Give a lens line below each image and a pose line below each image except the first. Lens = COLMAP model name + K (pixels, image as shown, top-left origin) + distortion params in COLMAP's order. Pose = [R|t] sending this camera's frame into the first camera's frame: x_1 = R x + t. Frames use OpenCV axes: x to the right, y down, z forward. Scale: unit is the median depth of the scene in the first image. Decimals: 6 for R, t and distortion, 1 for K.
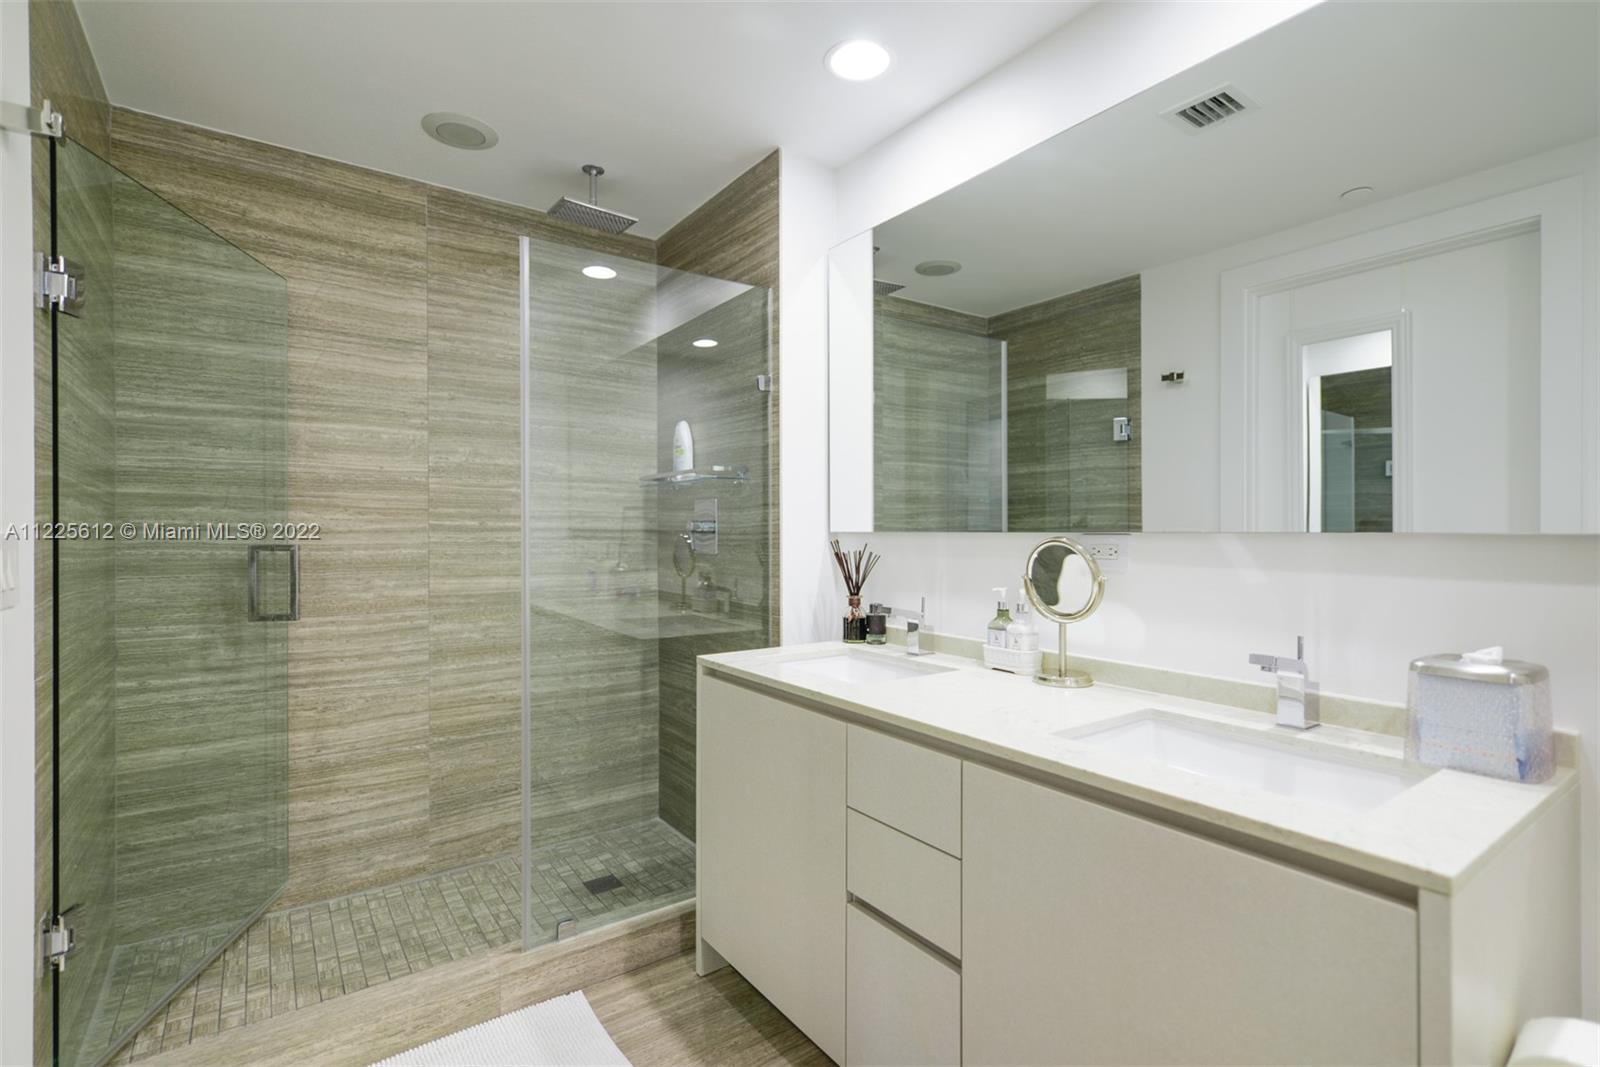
lens RADIAL K [[745.2, 0, 803.2], [0, 745.2, 529.6], [0, 0, 1]] dist [0.001228, 0.000182]
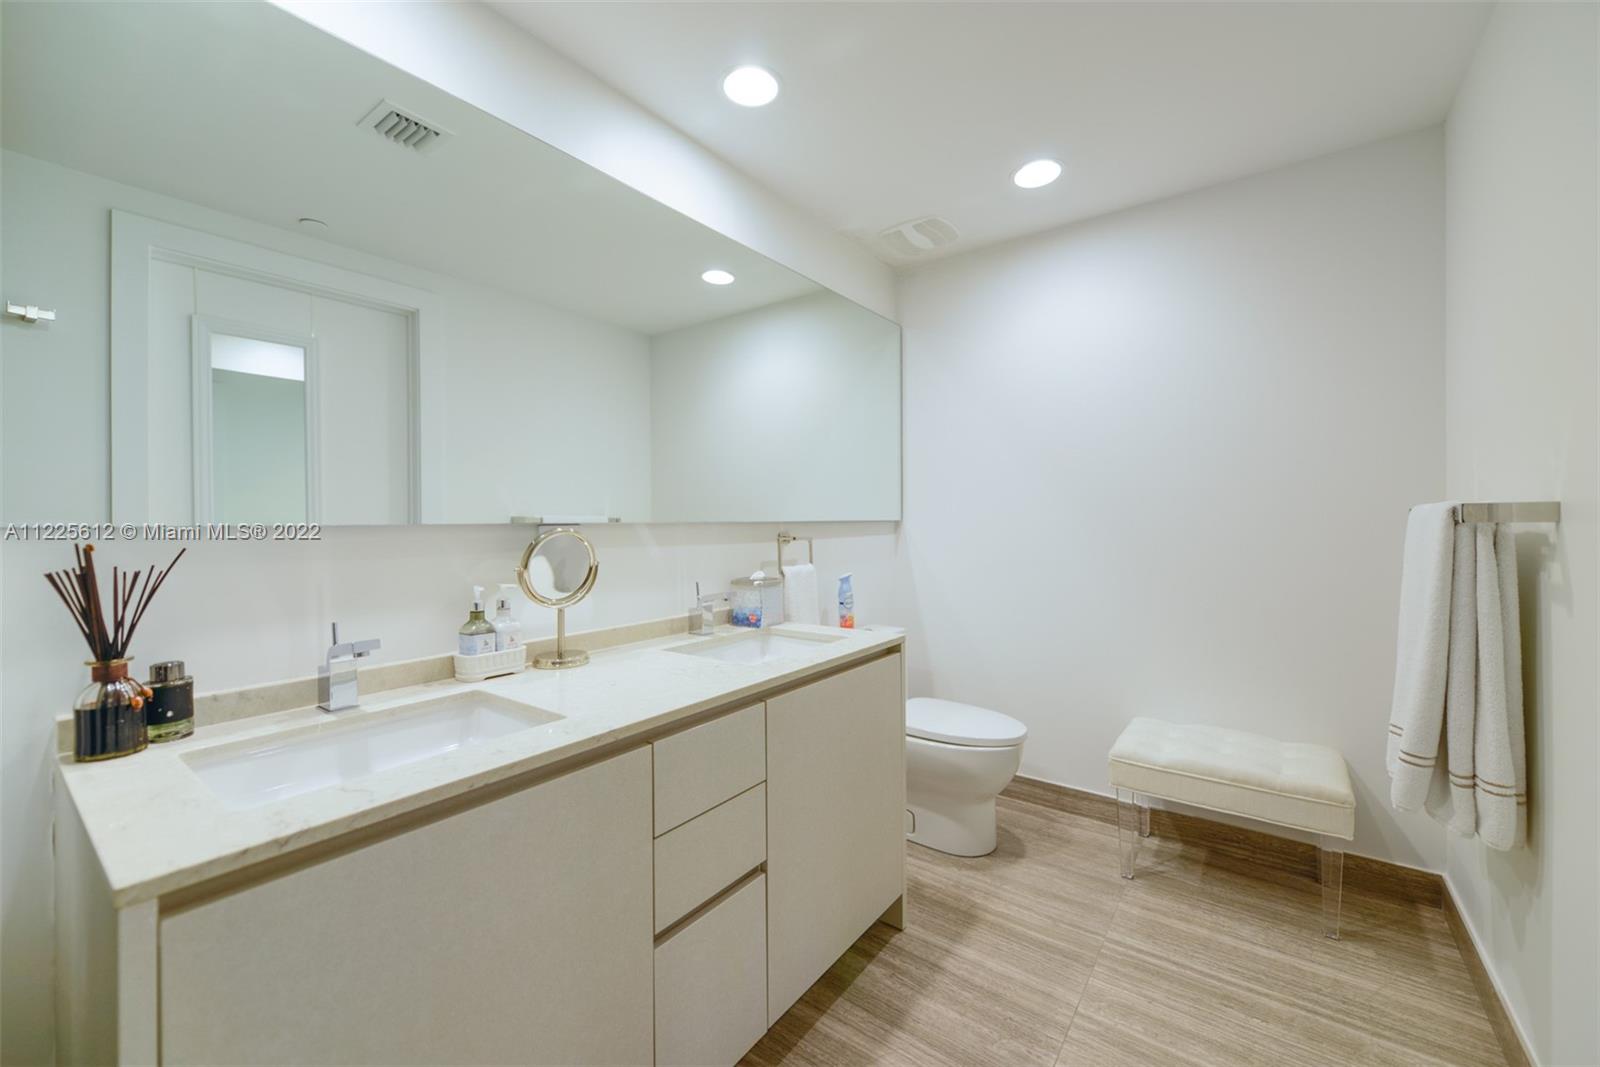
lens RADIAL K [[628.9, 0, 794.2], [0, 628.9, 529.2], [0, 0, 1]] dist [0.003905, 0.000086]
pose [[-0.300086, -0.002864, 0.953908, -0.483645], [0.006618, 0.999965, 0.005085, 0.006656], [-0.953889, 0.007839, -0.300056, 0.749051]]
